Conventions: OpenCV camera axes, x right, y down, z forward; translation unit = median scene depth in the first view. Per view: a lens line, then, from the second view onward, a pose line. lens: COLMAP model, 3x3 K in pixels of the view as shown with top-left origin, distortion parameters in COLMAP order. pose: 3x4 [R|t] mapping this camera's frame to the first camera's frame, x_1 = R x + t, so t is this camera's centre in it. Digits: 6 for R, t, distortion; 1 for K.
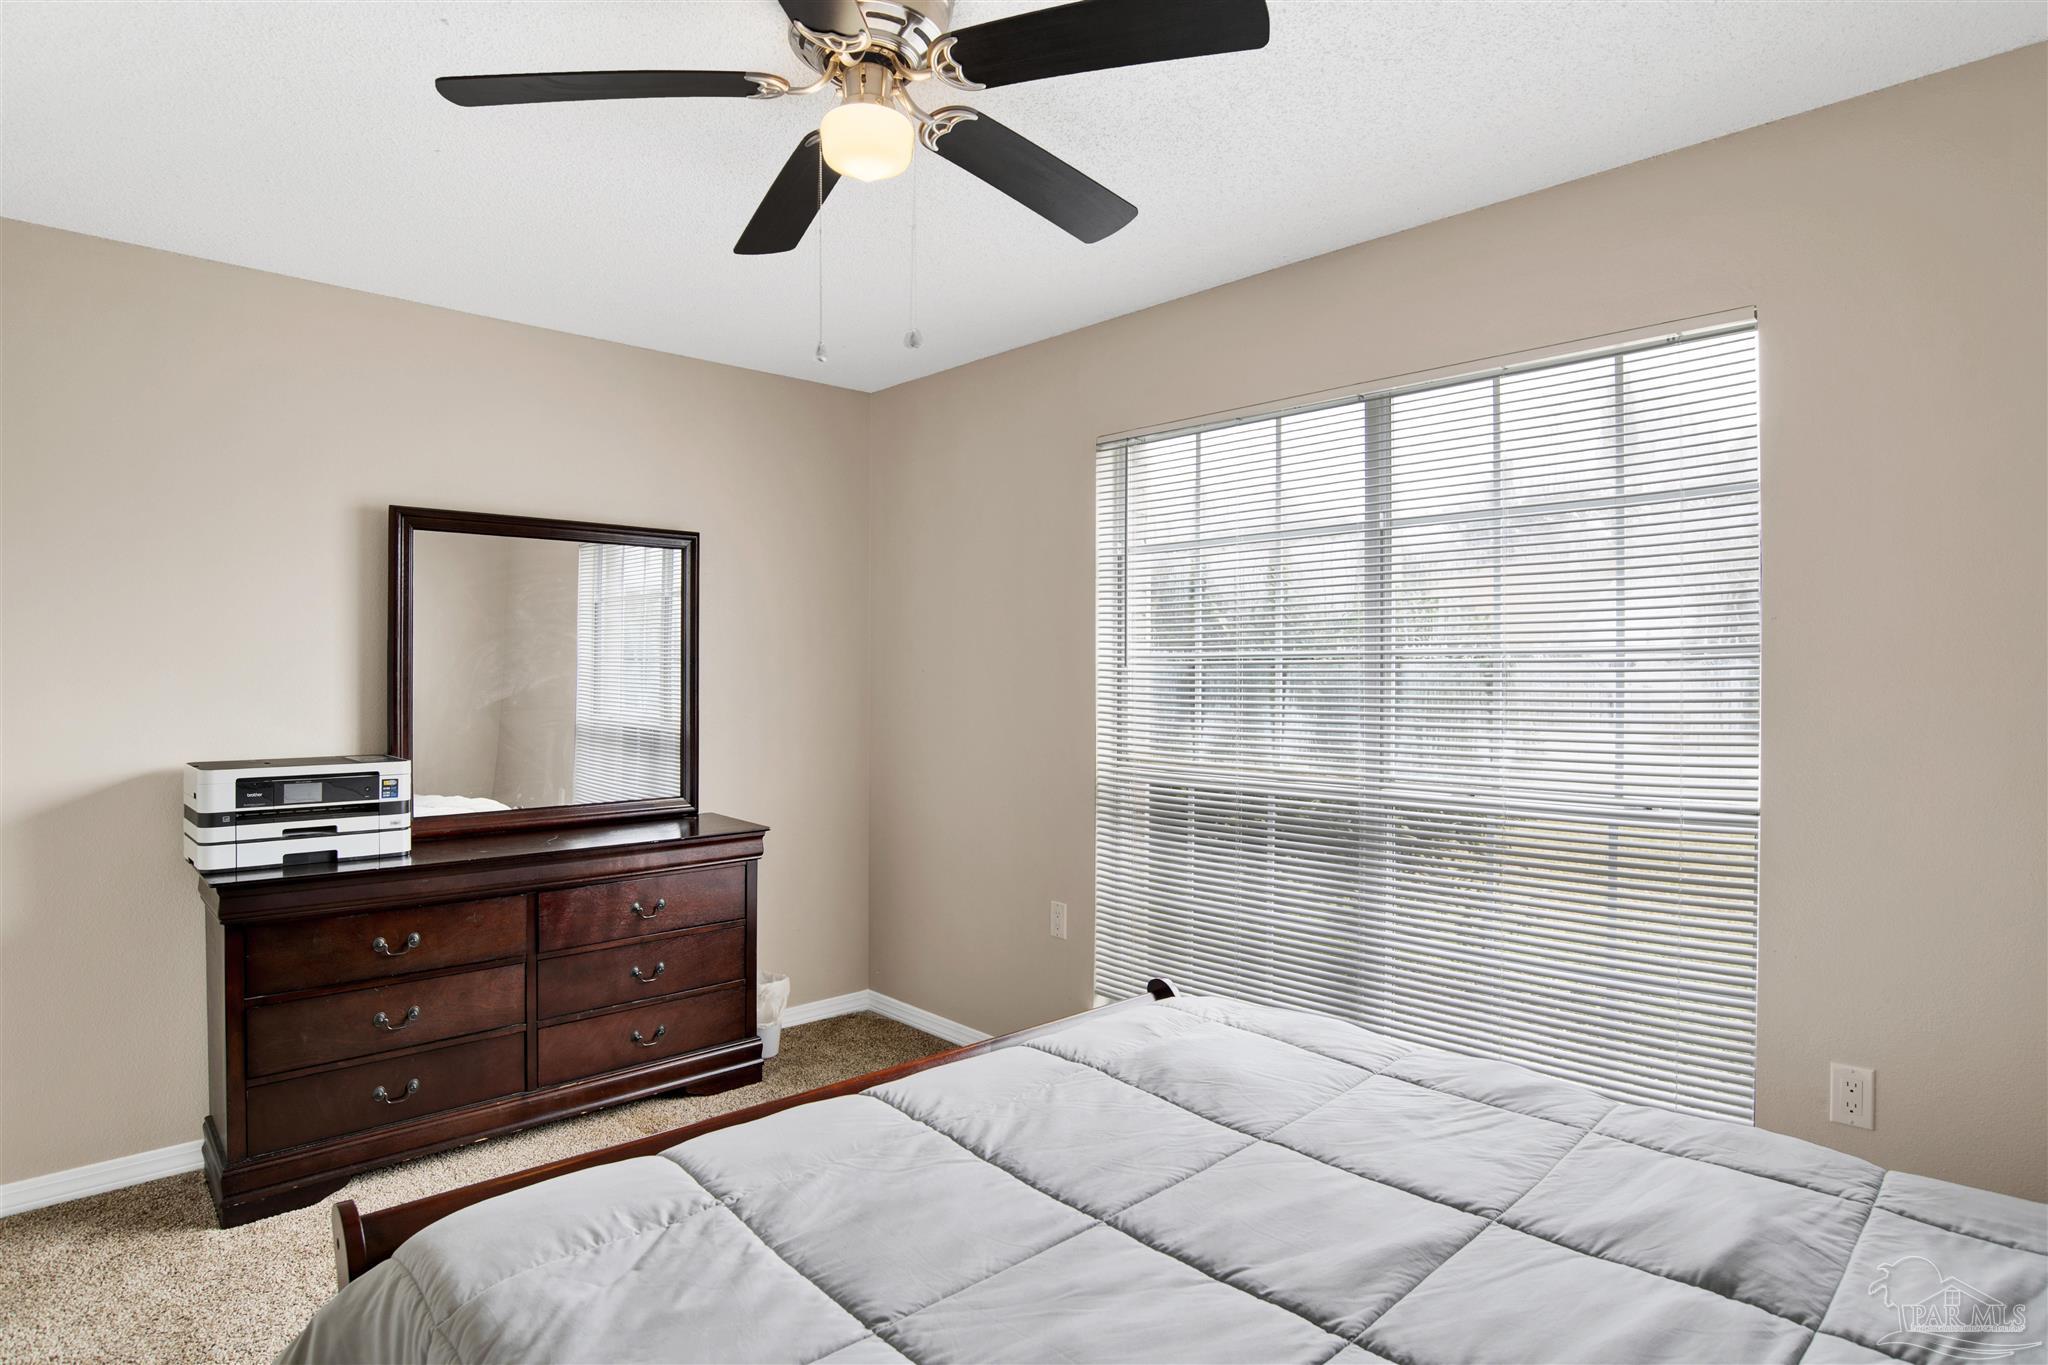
lens RADIAL K [[1110.4, 0, 1026.5], [0, 1110.4, 668.2], [0, 0, 1]] dist [-0.060815, 0.001487]
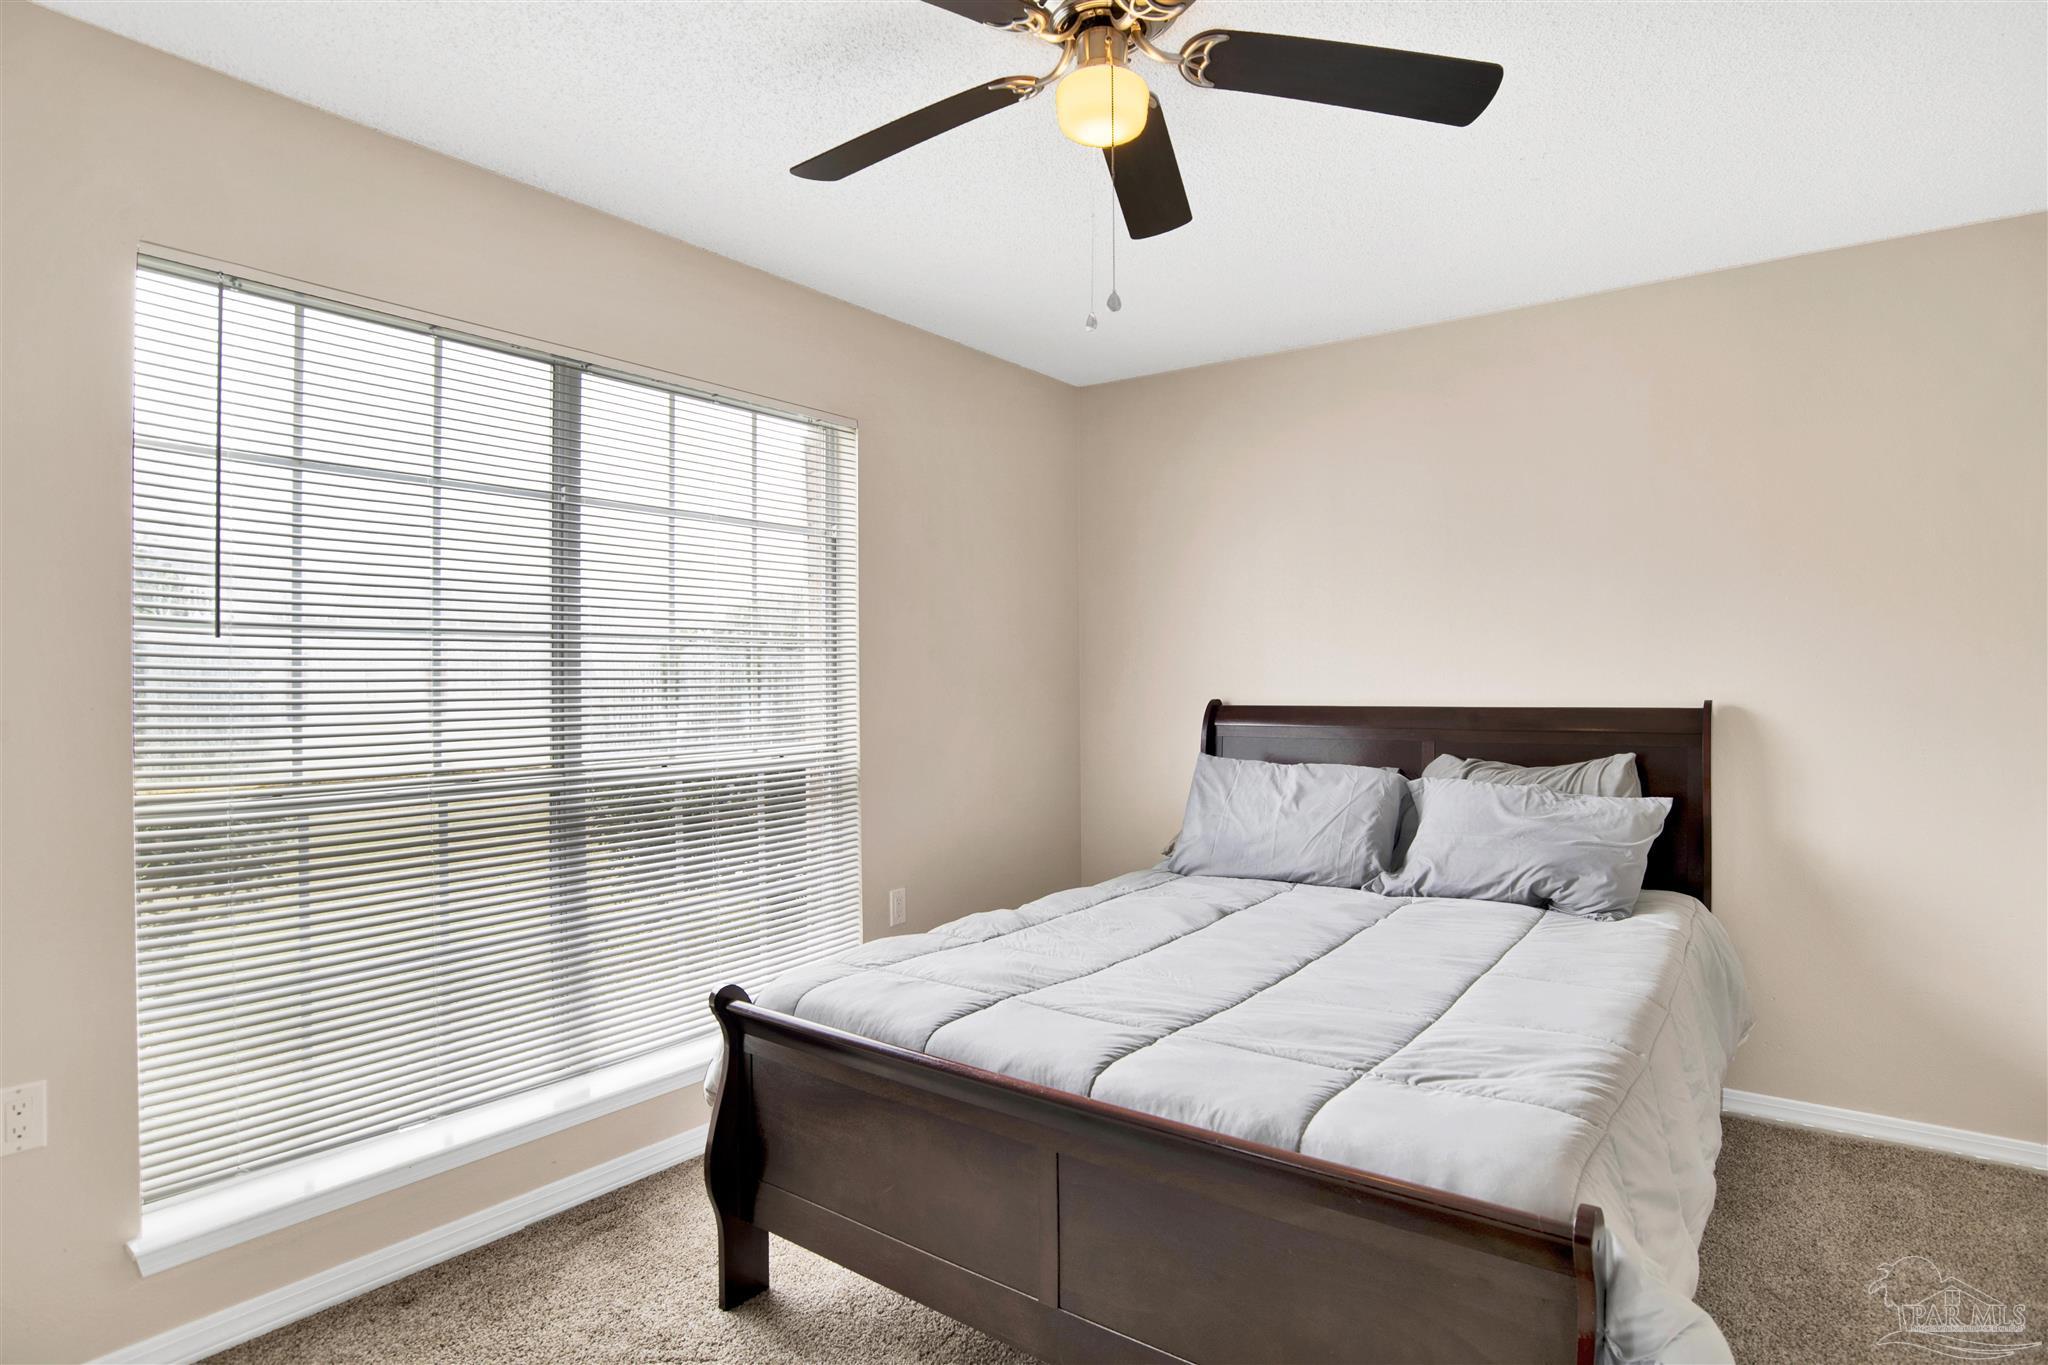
lens RADIAL K [[1110.4, 0, 1026.5], [0, 1110.4, 668.2], [0, 0, 1]] dist [-0.060815, 0.001487]
pose [[-0.181376, 0.001525, 0.983413, -0.746377], [-0.011324, 0.999929, -0.003639, 0.017973], [-0.983349, -0.011796, -0.181346, 0.832033]]
